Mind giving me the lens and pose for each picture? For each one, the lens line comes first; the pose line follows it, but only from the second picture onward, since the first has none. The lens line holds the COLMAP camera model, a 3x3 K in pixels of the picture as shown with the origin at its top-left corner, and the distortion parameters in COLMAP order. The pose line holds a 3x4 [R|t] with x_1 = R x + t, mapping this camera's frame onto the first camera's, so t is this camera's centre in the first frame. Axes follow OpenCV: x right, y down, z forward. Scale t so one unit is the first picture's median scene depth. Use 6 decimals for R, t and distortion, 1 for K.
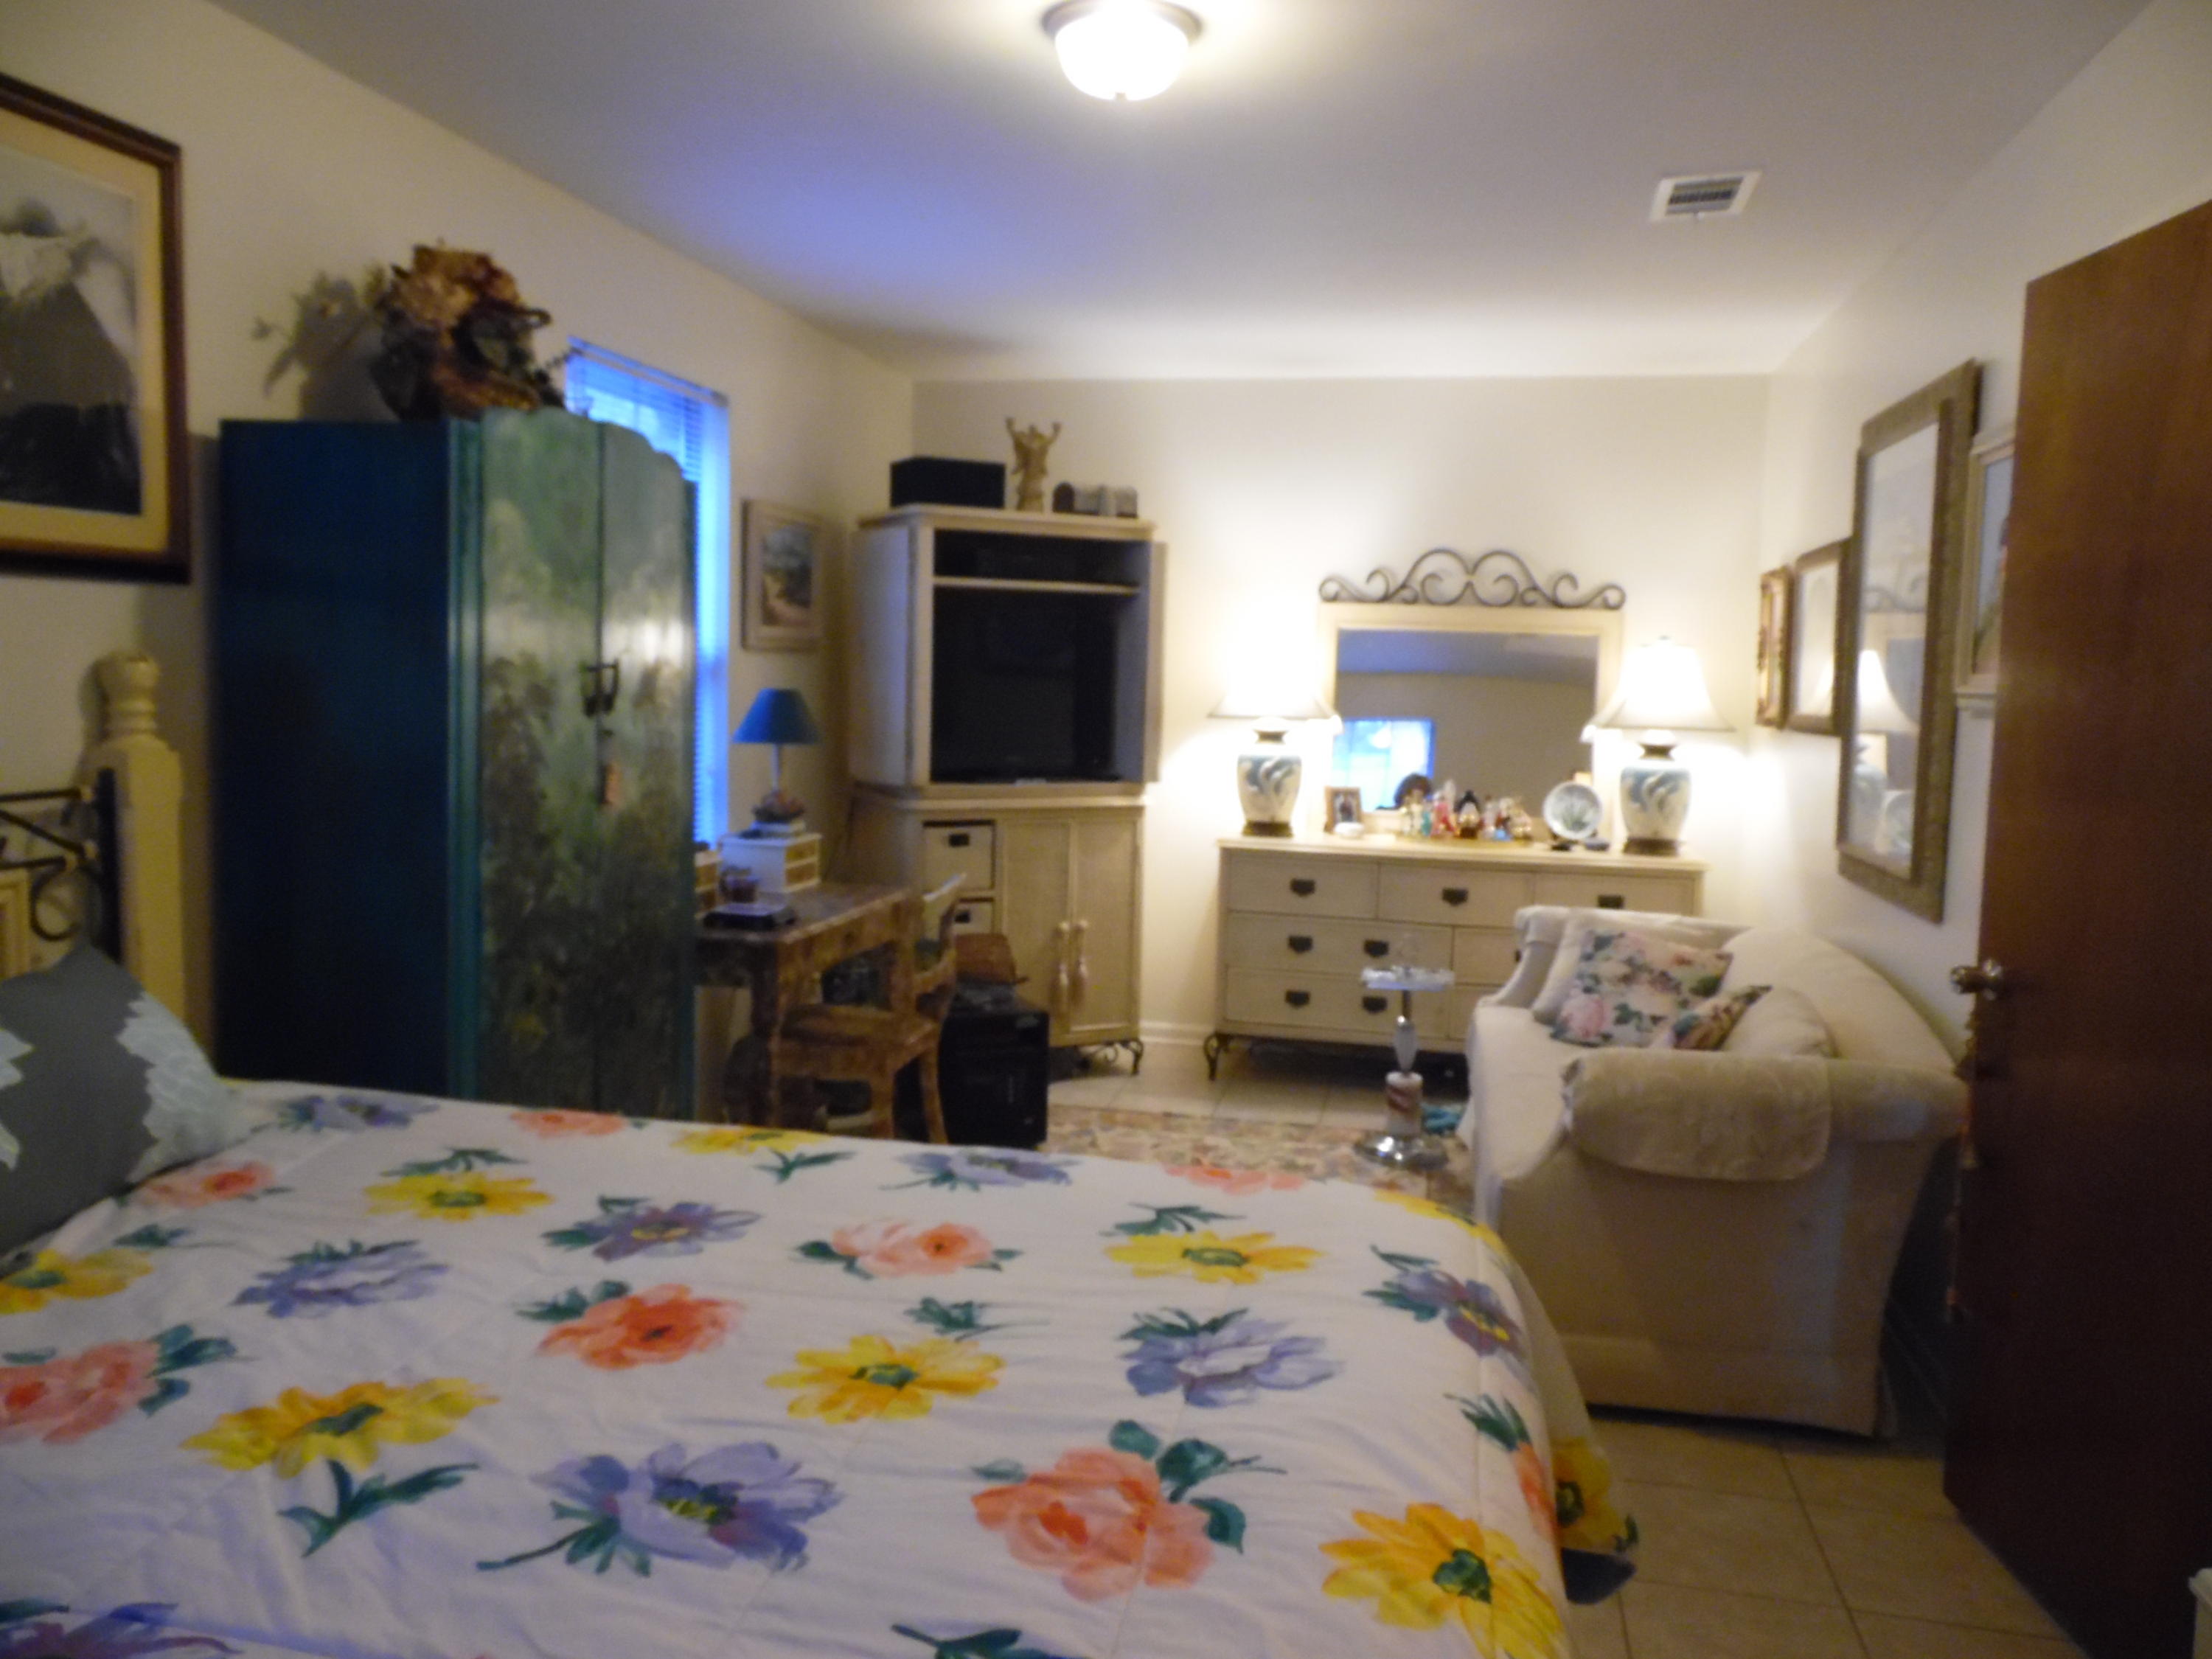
lens RADIAL K [[1669.0, 0, 1105.0], [0, 1669.0, 821.8], [0, 0, 1]] dist [0.007281, 0.019252]
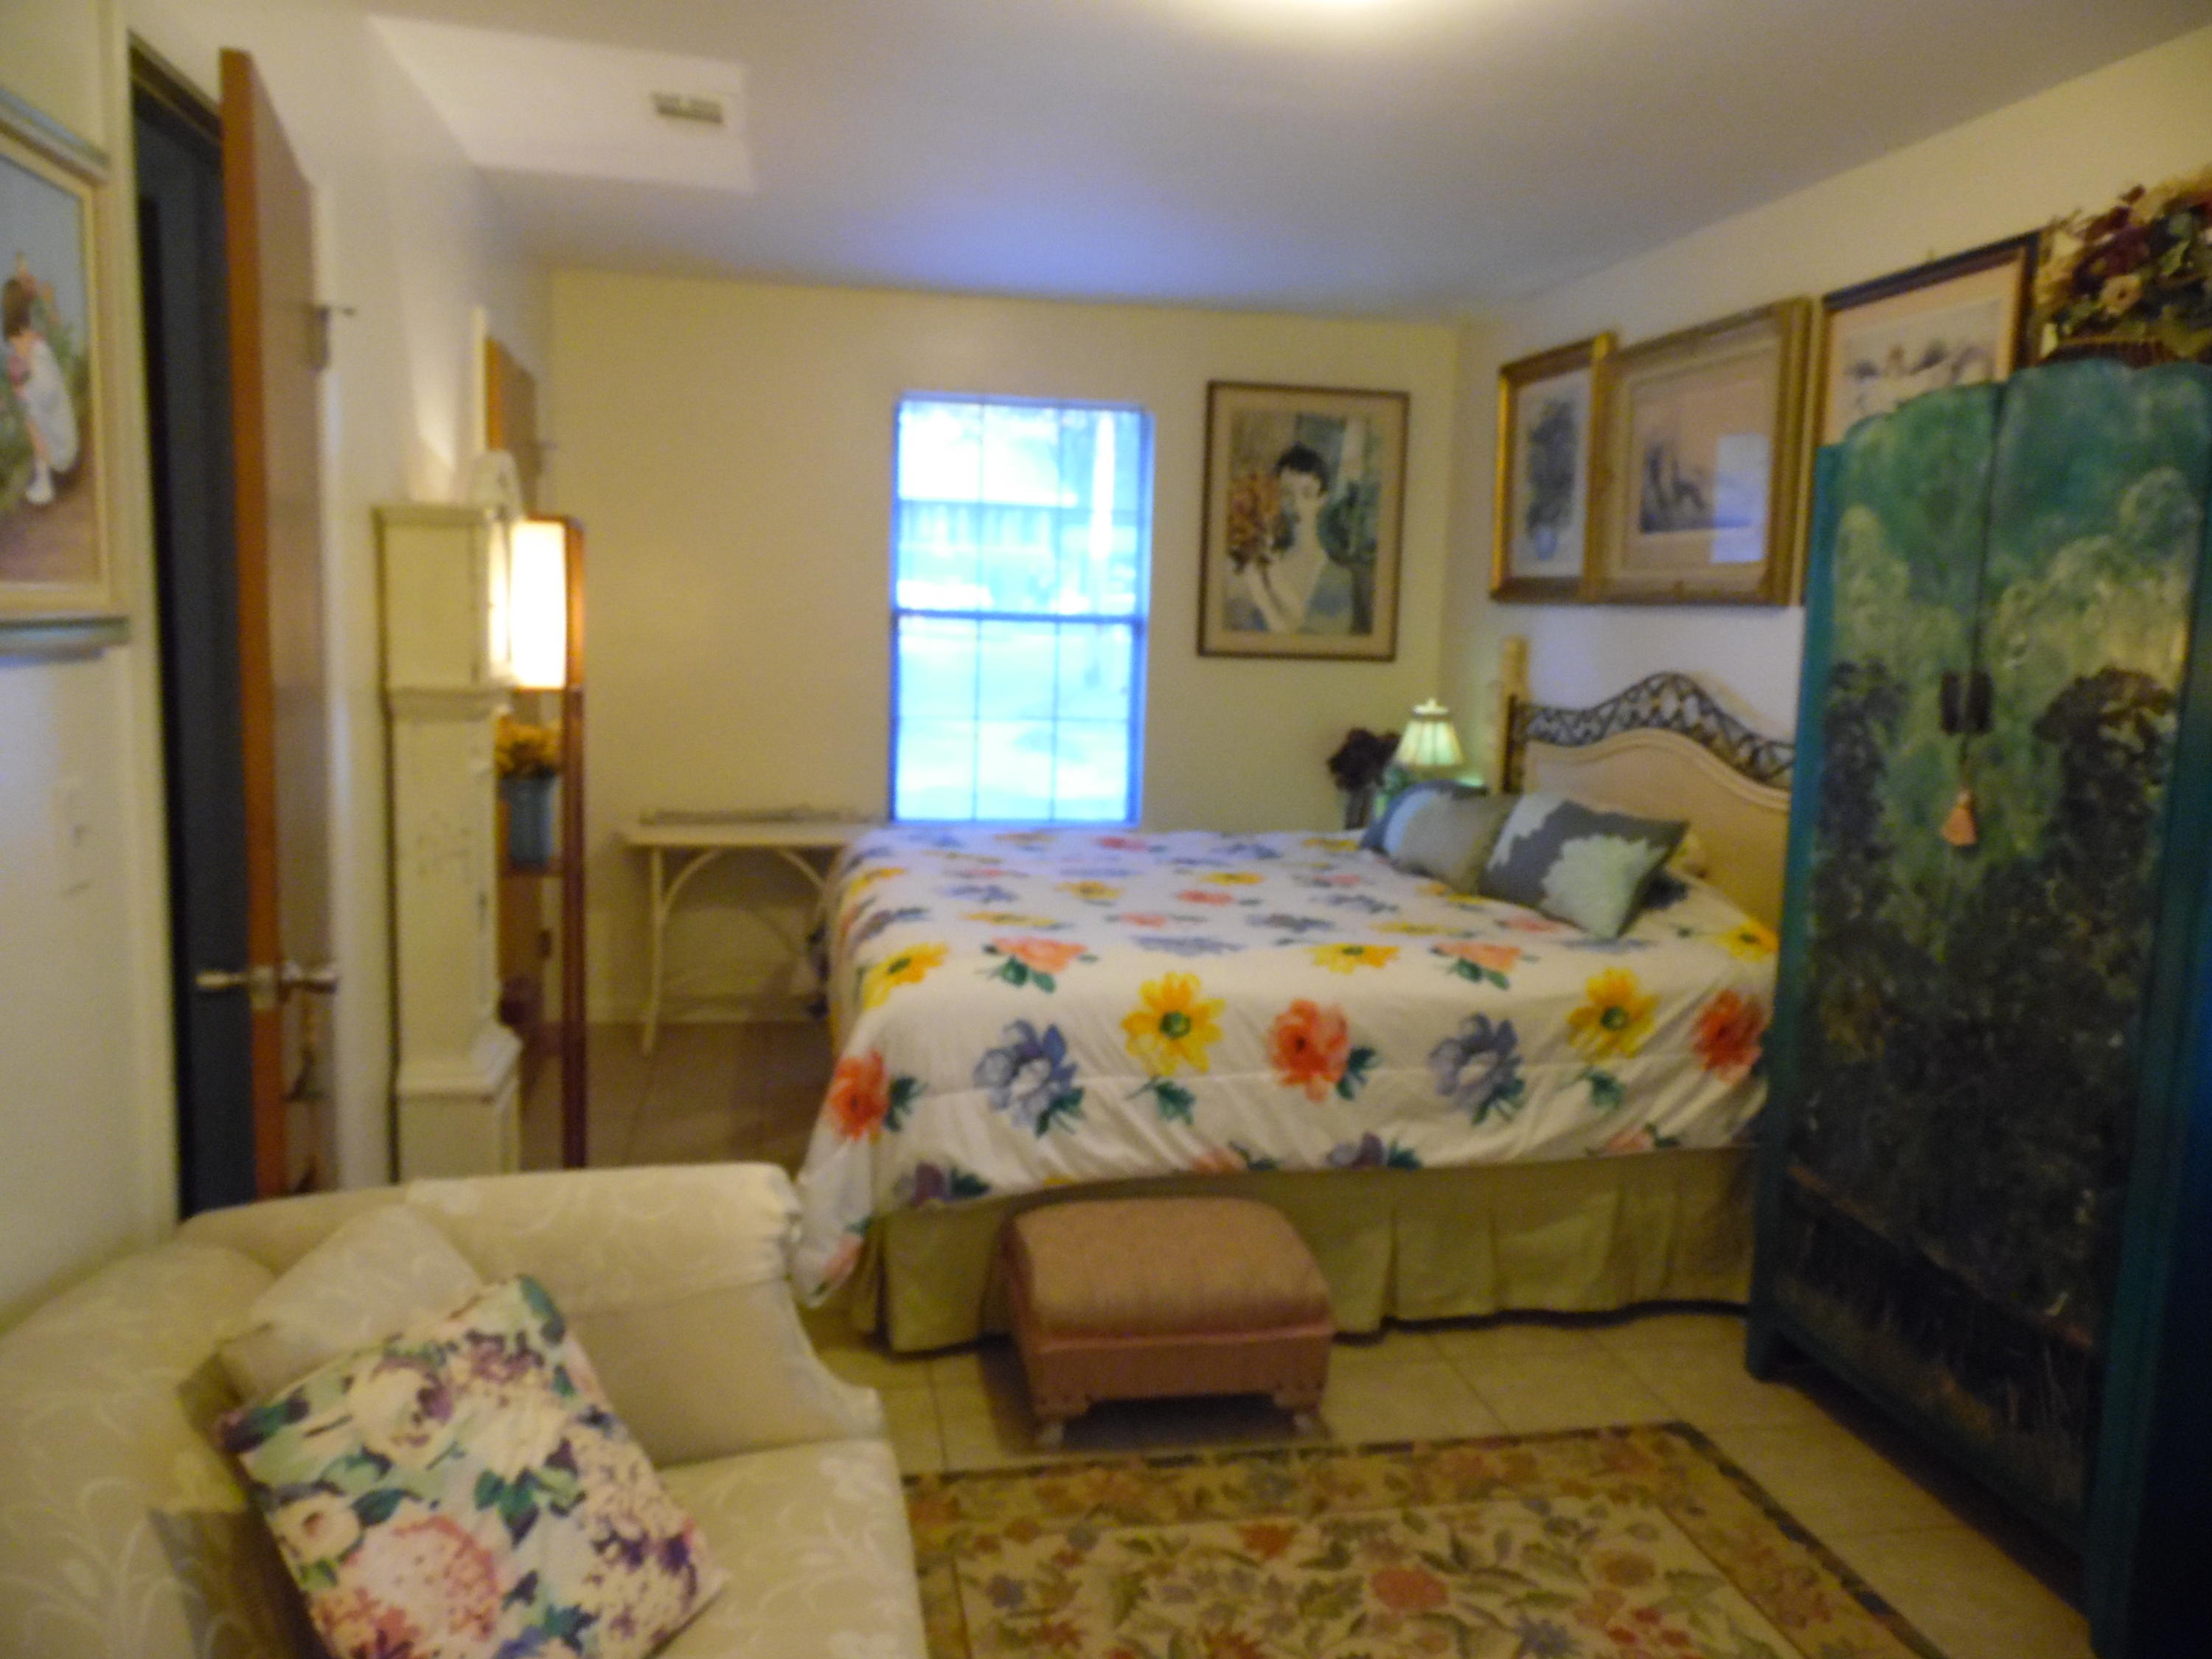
lens RADIAL K [[1669.0, 0, 1105.6], [0, 1669.0, 828.7], [0, 0, 1]] dist [0.007281, 0.019252]
pose [[-0.926255, -0.000072, -0.376896, 0.437684], [-0.083202, 0.975368, 0.204291, -0.163370], [0.367598, 0.220585, -0.903446, 1.718647]]
